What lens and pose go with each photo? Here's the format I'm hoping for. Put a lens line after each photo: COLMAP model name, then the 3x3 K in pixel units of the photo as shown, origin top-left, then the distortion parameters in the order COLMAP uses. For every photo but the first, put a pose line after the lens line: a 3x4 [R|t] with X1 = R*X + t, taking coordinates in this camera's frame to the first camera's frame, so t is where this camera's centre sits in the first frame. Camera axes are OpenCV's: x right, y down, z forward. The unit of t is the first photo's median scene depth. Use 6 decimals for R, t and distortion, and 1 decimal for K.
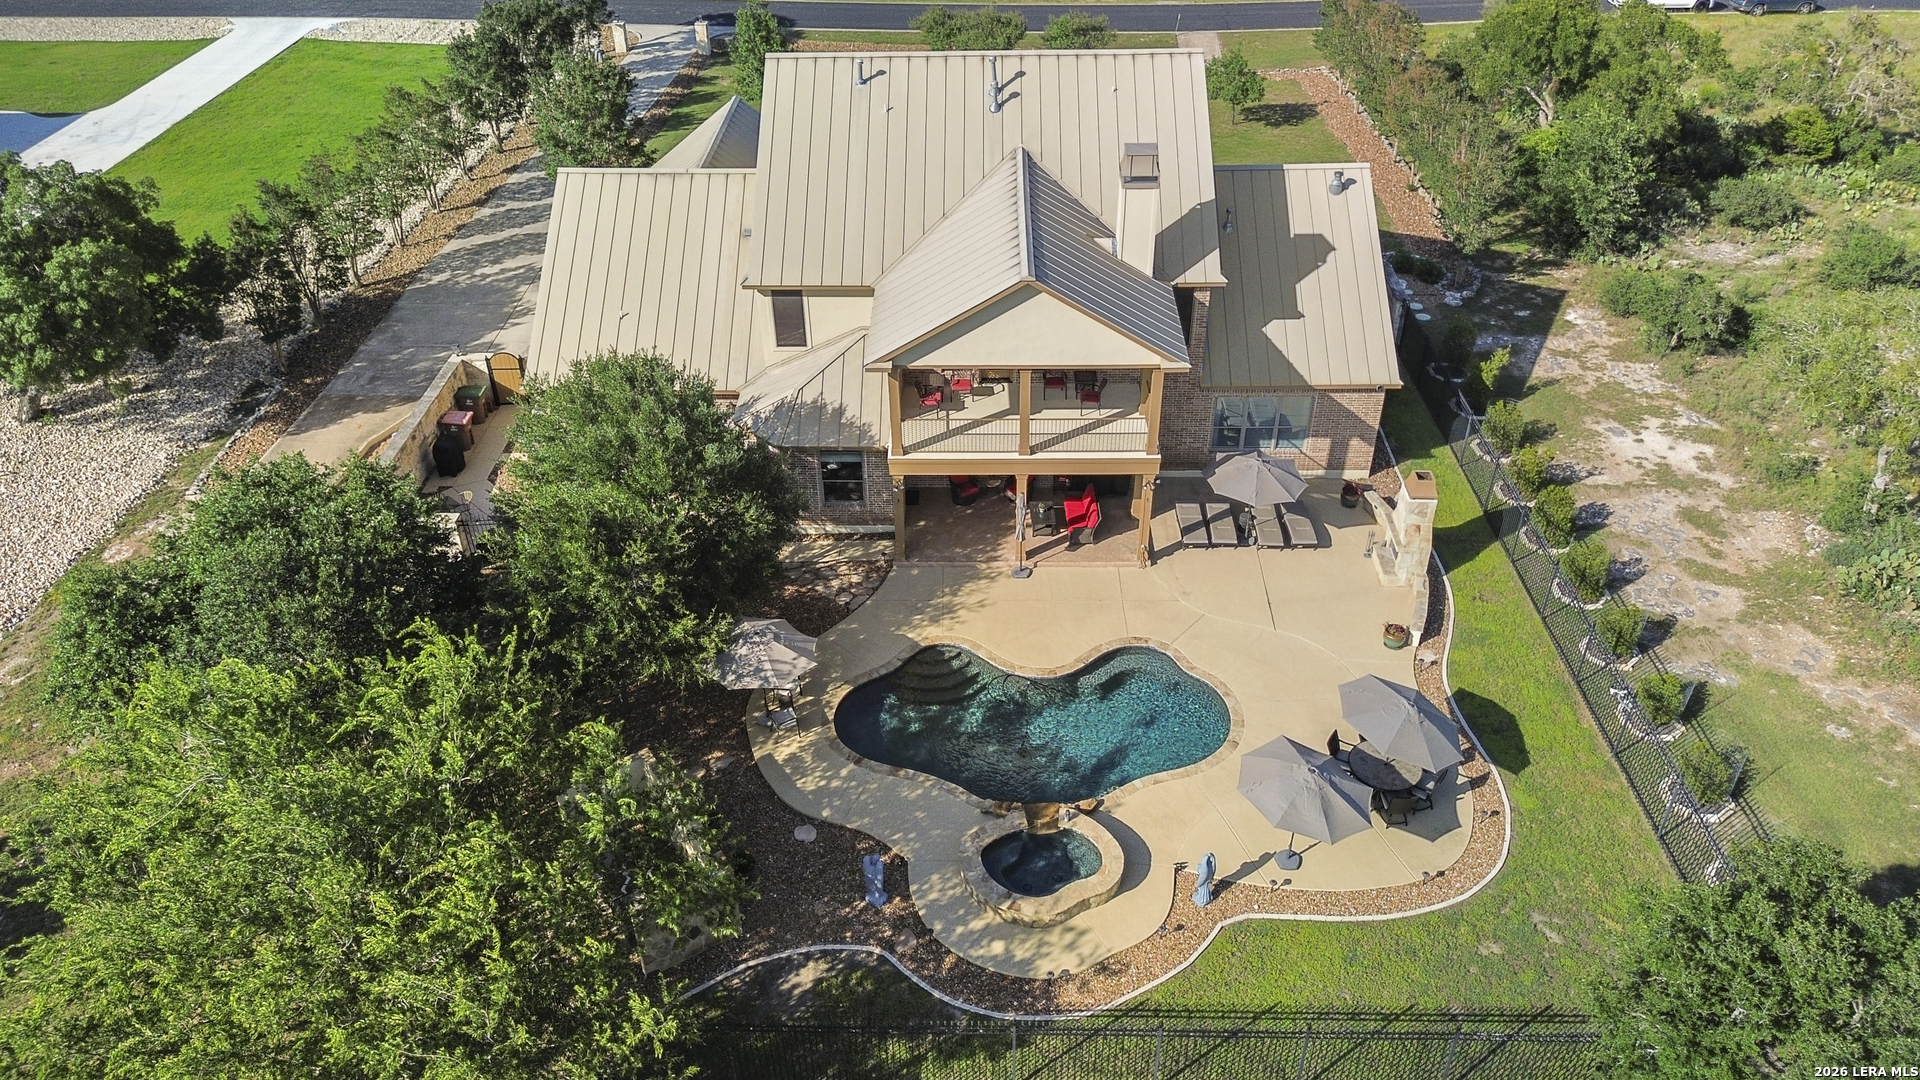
lens RADIAL K [[1393.1, 0, 960.0], [0, 1393.1, 540.0], [0, 0, 1]] dist [0.004041, -0.006615]
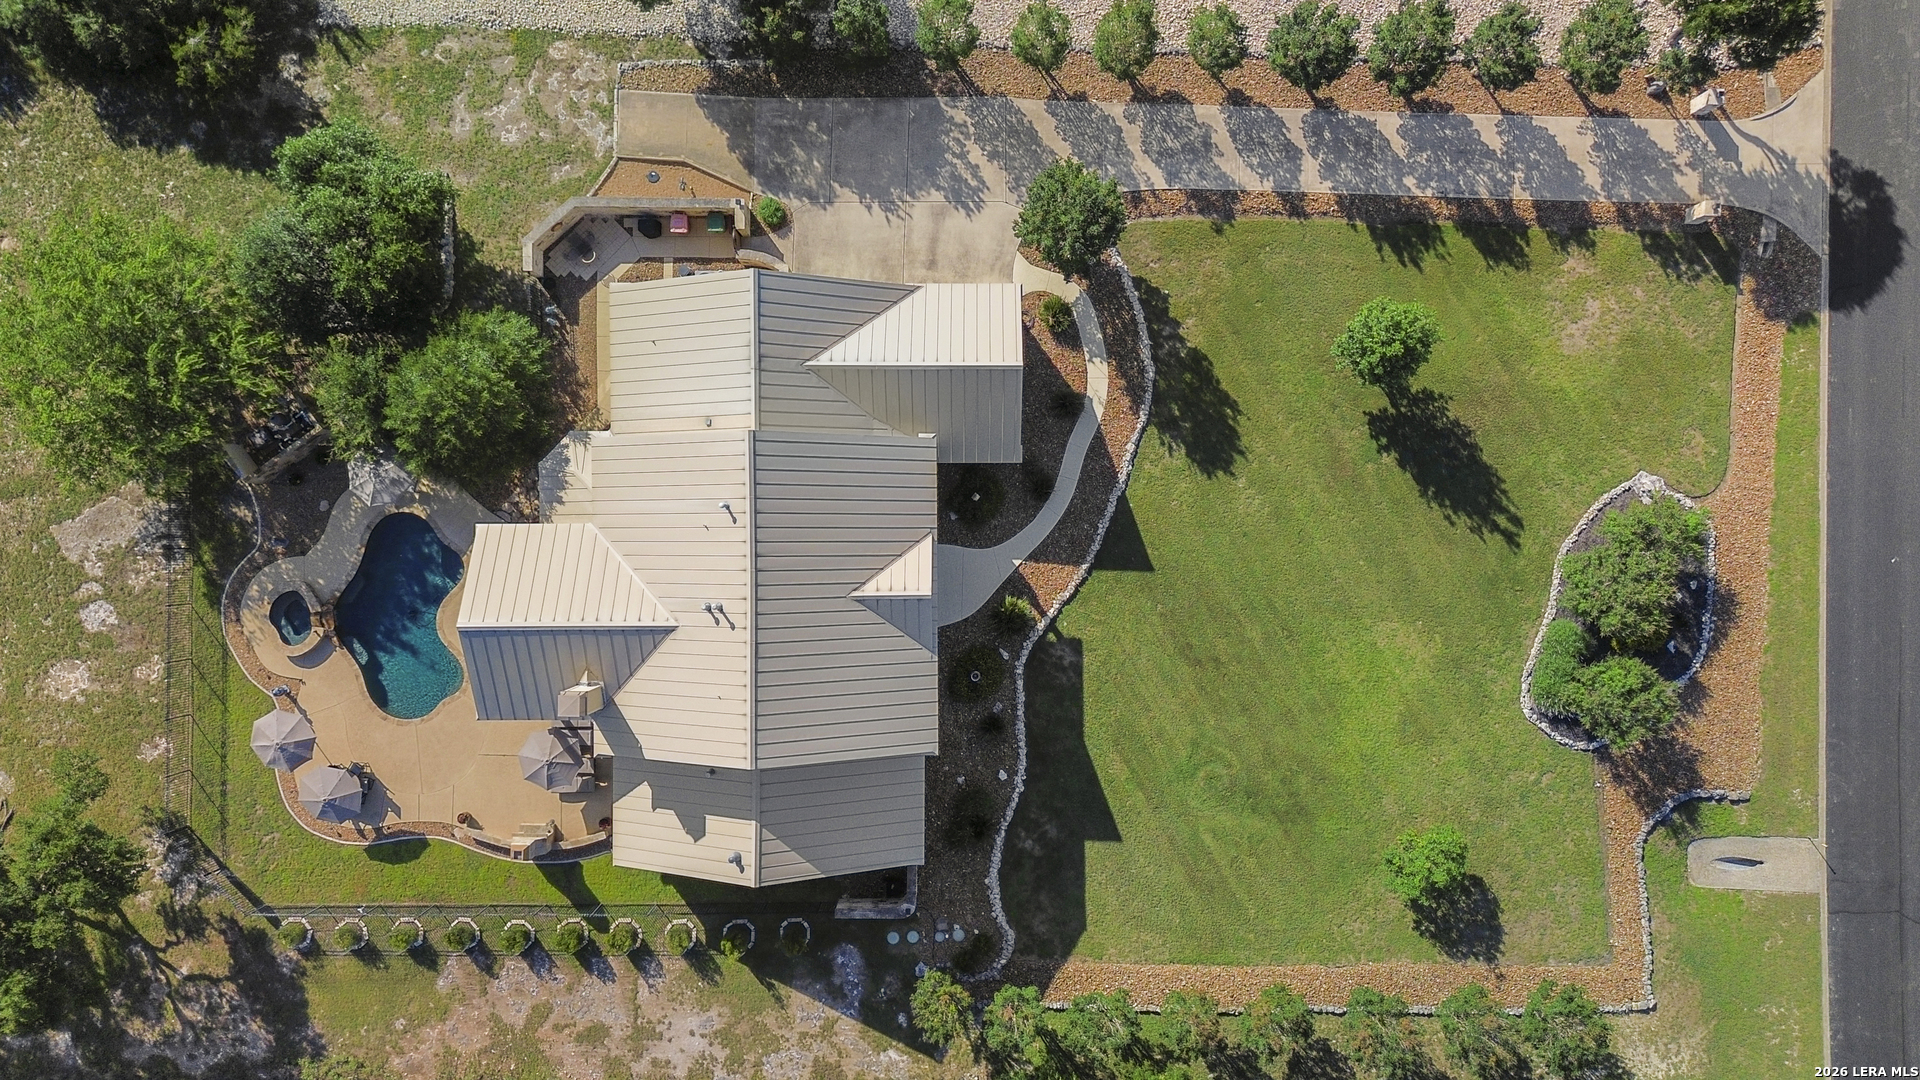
lens RADIAL K [[1393.1, 0, 960.0], [0, 1393.1, 540.0], [0, 0, 1]] dist [0.004041, -0.006615]
pose [[0.021700, 0.999529, 0.021682, -0.070110], [-0.565807, -0.005602, 0.824519, -1.744878], [0.824252, -0.030160, 0.565419, 0.506480]]
